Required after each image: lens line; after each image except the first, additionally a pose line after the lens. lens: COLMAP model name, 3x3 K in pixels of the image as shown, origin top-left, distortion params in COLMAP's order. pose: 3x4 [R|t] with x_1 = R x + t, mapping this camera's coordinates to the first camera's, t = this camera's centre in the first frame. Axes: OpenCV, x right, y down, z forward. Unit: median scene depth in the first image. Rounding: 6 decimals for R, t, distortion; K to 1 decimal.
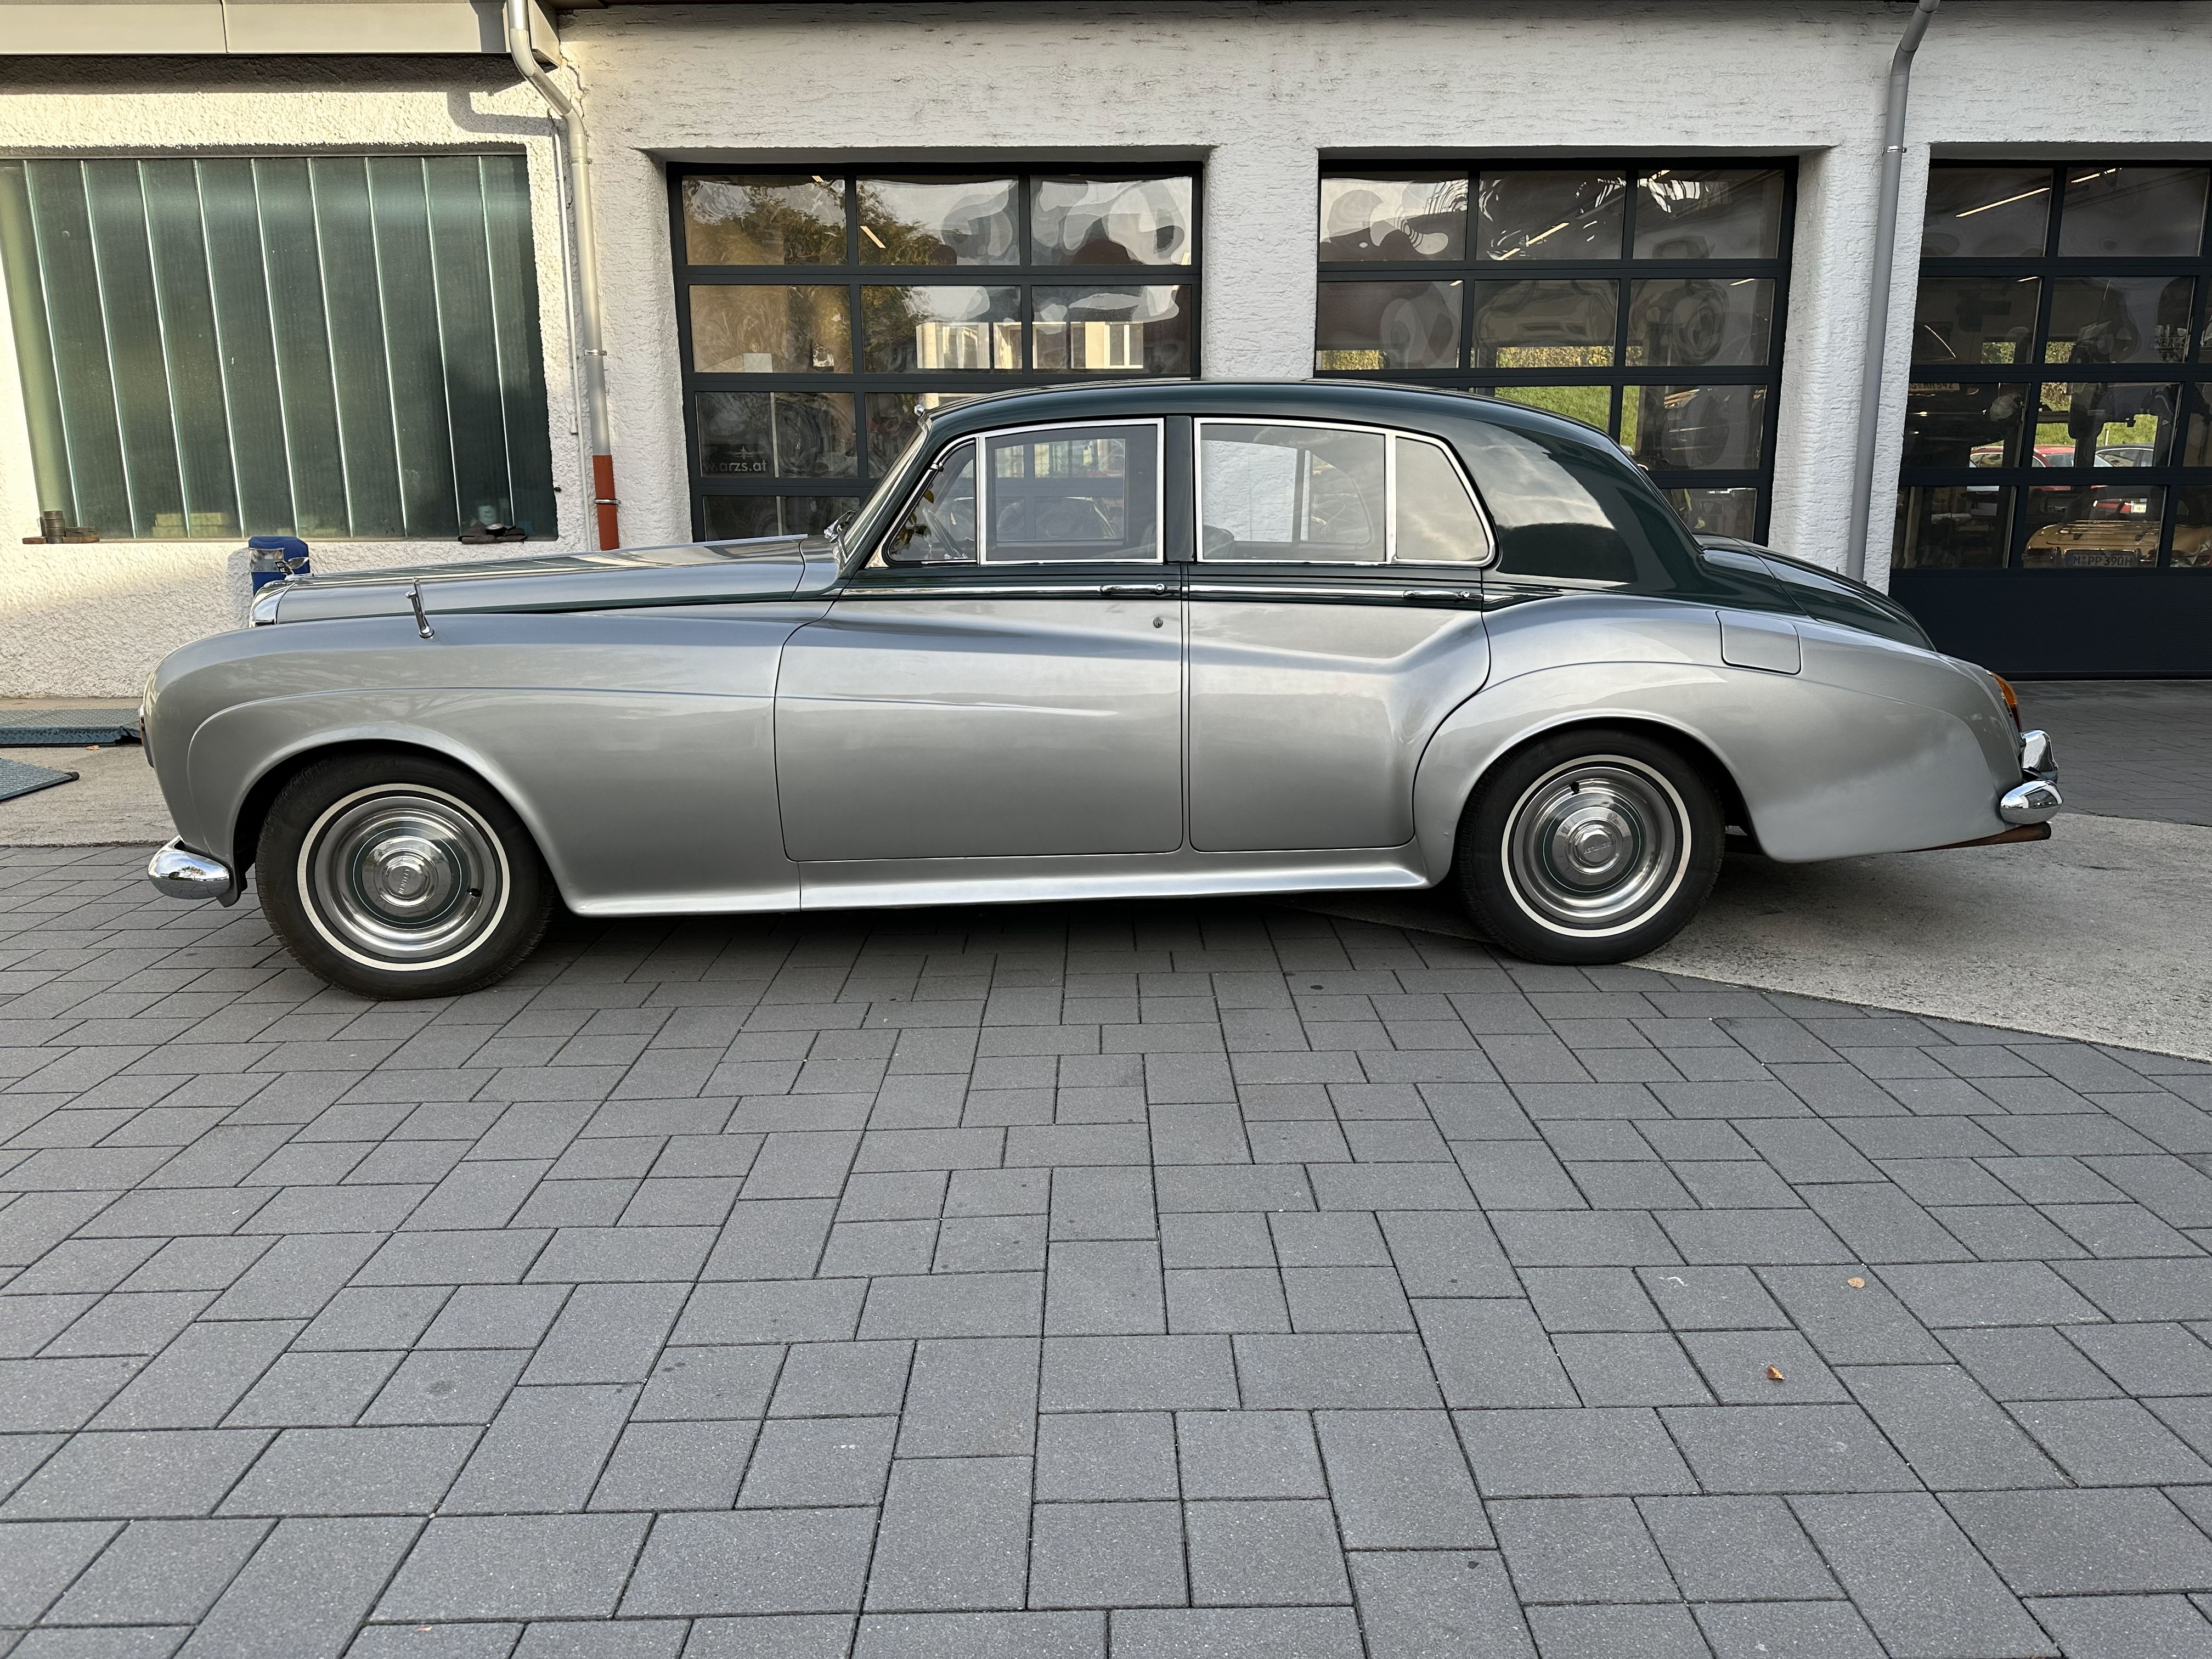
lens RADIAL K [[1570.2, 0, 1118.8], [0, 1570.2, 836.7], [0, 0, 1]] dist [0.019546, -0.030861]
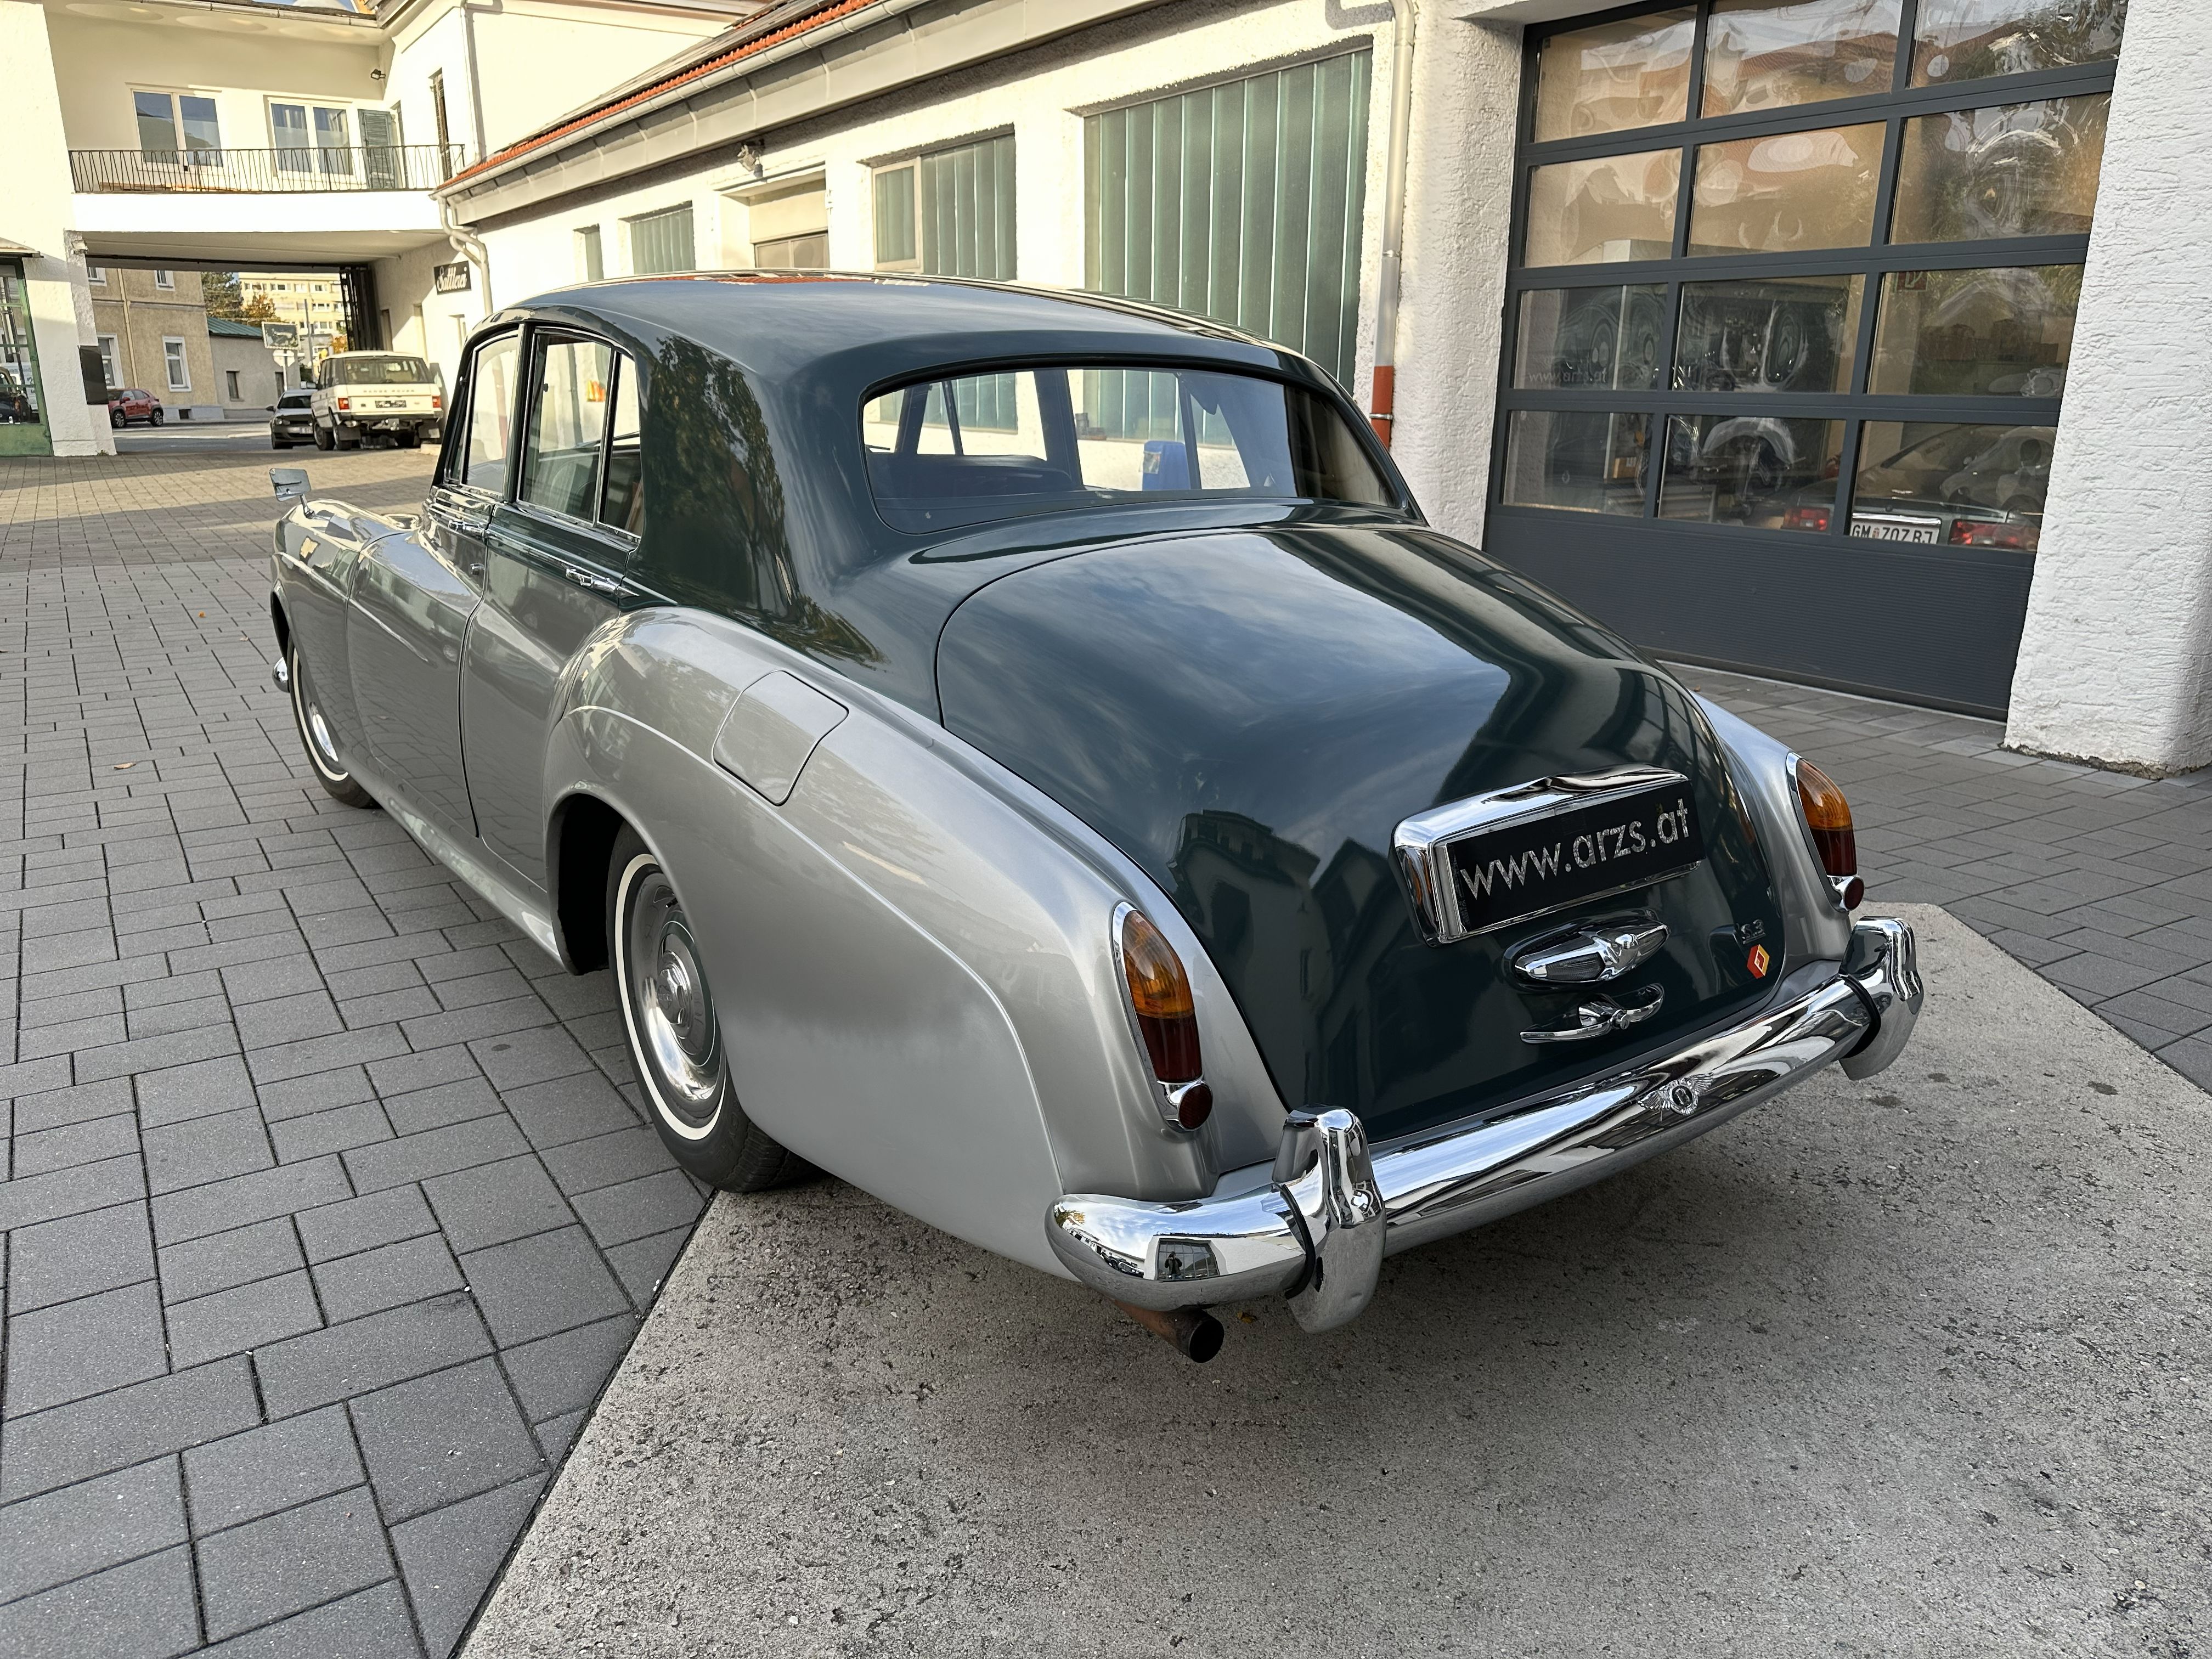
lens RADIAL K [[1570.2, 0, 1118.8], [0, 1570.2, 836.7], [0, 0, 1]] dist [0.019546, -0.030861]
pose [[0.538500, 0.243557, -0.806658, 0.423528], [-0.193910, 0.967441, 0.162655, -0.093082], [0.820010, 0.068829, 0.568196, 0.360651]]
